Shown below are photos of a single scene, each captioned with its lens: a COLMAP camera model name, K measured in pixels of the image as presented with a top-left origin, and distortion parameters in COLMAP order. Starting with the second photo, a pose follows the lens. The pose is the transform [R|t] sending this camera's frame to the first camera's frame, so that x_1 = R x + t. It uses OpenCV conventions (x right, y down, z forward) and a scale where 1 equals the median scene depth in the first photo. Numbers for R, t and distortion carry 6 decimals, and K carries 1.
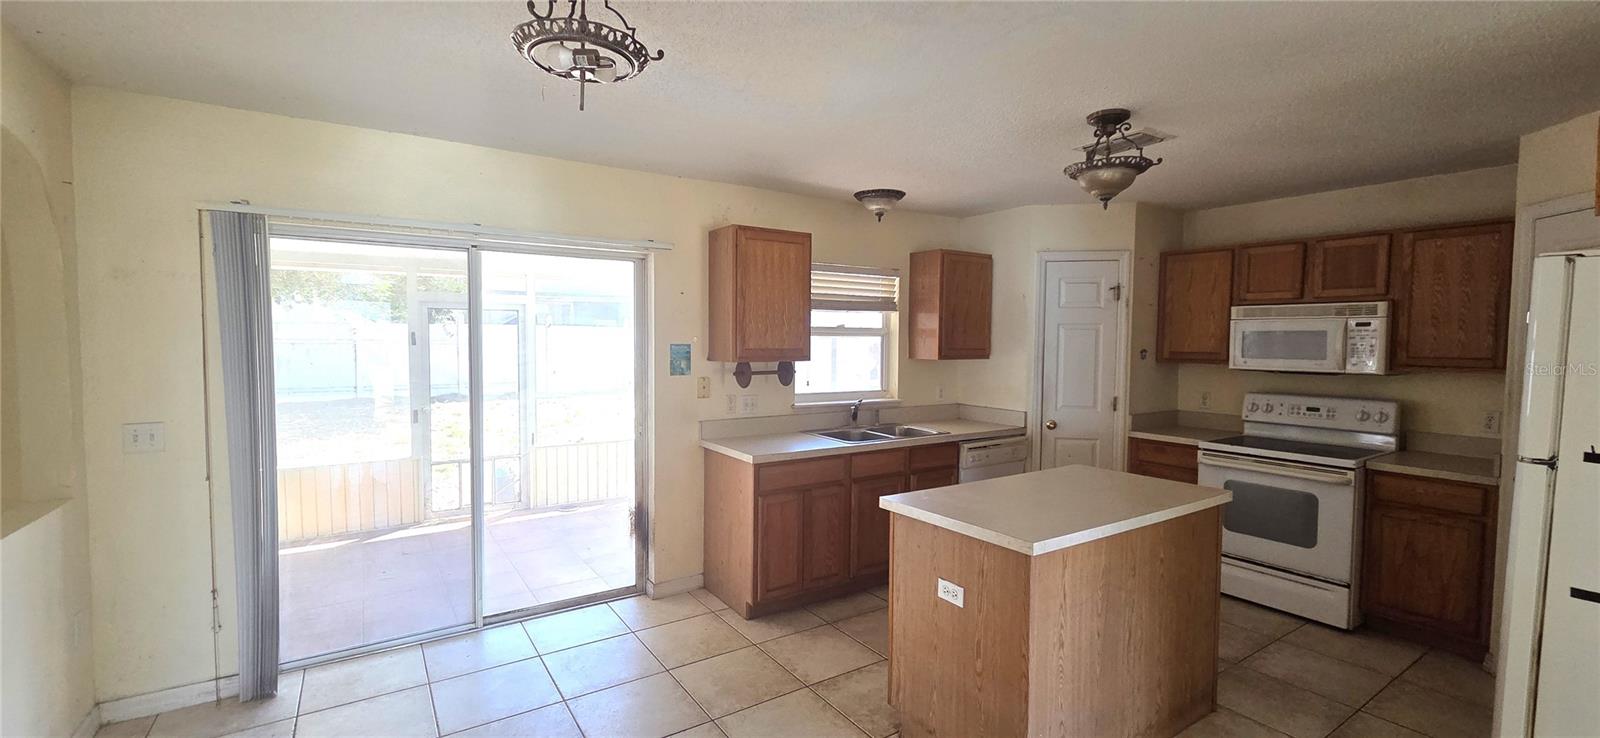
lens RADIAL K [[655.4, 0, 798.7], [0, 655.4, 374.7], [0, 0, 1]] dist [-0.001490, -0.000089]
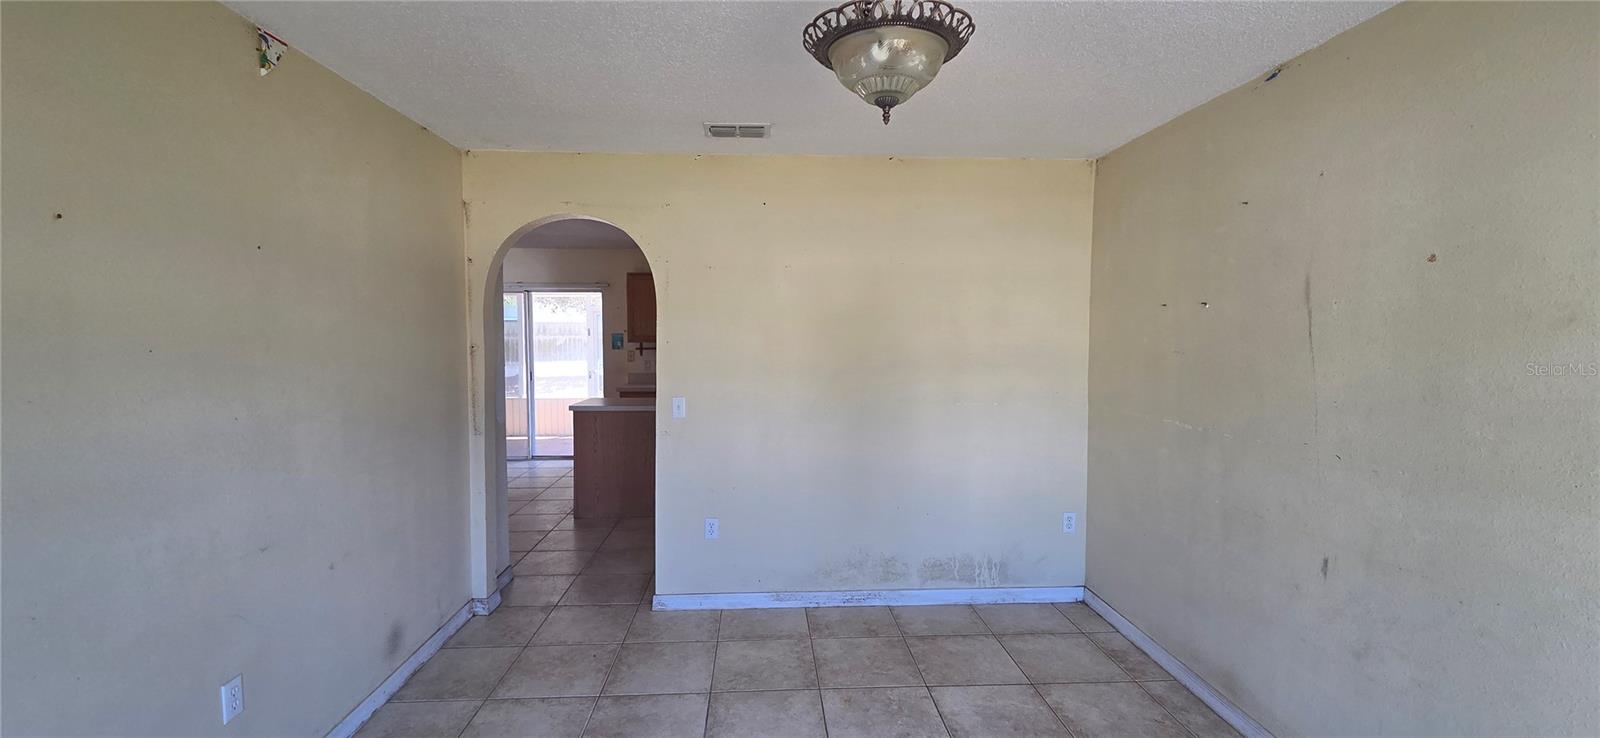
lens RADIAL K [[655.4, 0, 799.4], [0, 655.4, 362.6], [0, 0, 1]] dist [-0.001490, -0.000089]
pose [[0.863892, 0.013345, -0.503500, 1.417518], [-0.018755, 0.999808, -0.005680, 0.045606], [0.503327, 0.014350, 0.863977, -0.458514]]
